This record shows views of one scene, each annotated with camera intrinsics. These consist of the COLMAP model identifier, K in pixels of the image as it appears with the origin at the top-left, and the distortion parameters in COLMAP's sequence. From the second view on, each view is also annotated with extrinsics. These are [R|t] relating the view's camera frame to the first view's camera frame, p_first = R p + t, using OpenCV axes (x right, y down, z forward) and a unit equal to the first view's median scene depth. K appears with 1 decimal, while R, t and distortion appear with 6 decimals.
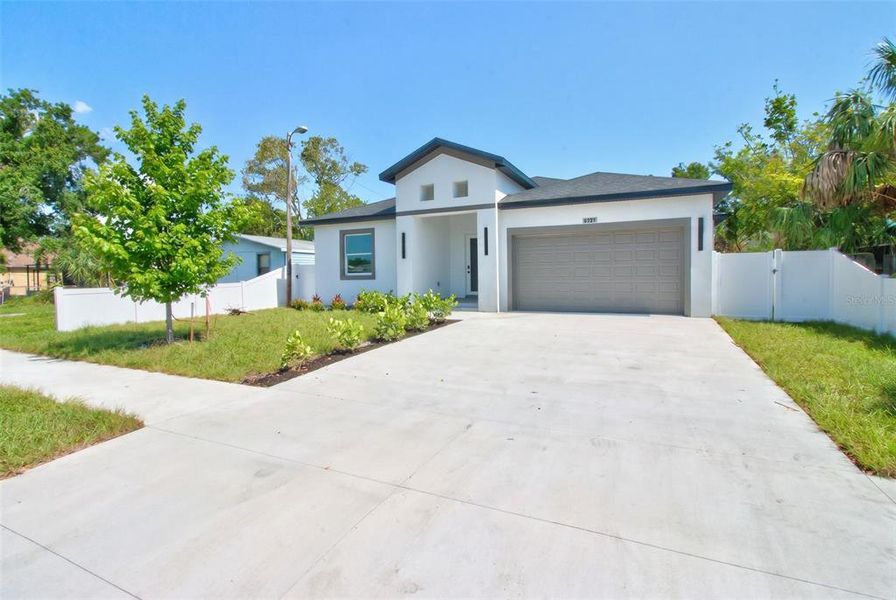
lens RADIAL K [[416.3, 0, 450.3], [0, 416.3, 289.2], [0, 0, 1]] dist [-0.003613, 0.001145]
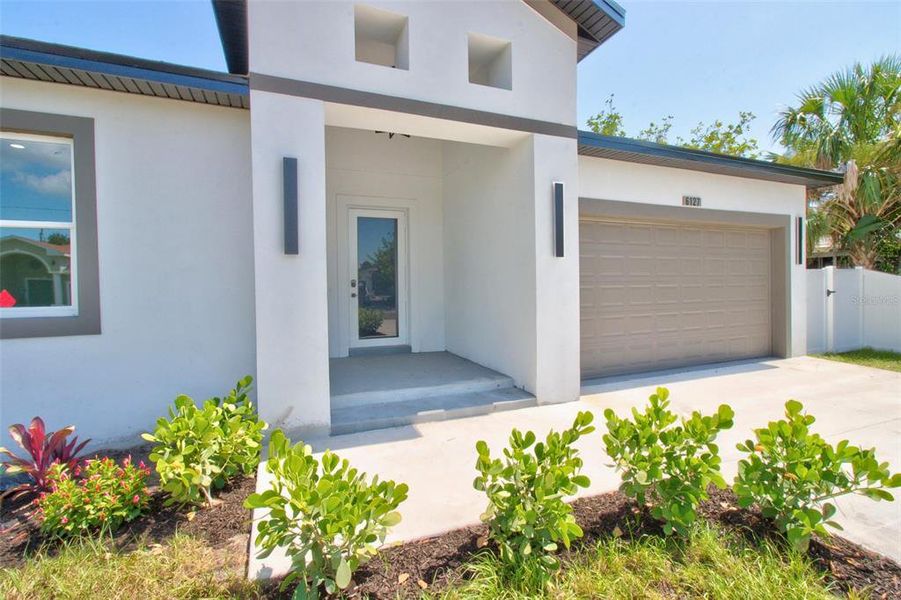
lens RADIAL K [[418.6, 0, 452.8], [0, 418.6, 289.1], [0, 0, 1]] dist [-0.003613, 0.001145]
pose [[0.667297, -0.005497, 0.744771, -0.281157], [0.030614, 0.999330, -0.020053, -0.047613], [-0.744162, 0.036182, 0.667018, 0.857976]]
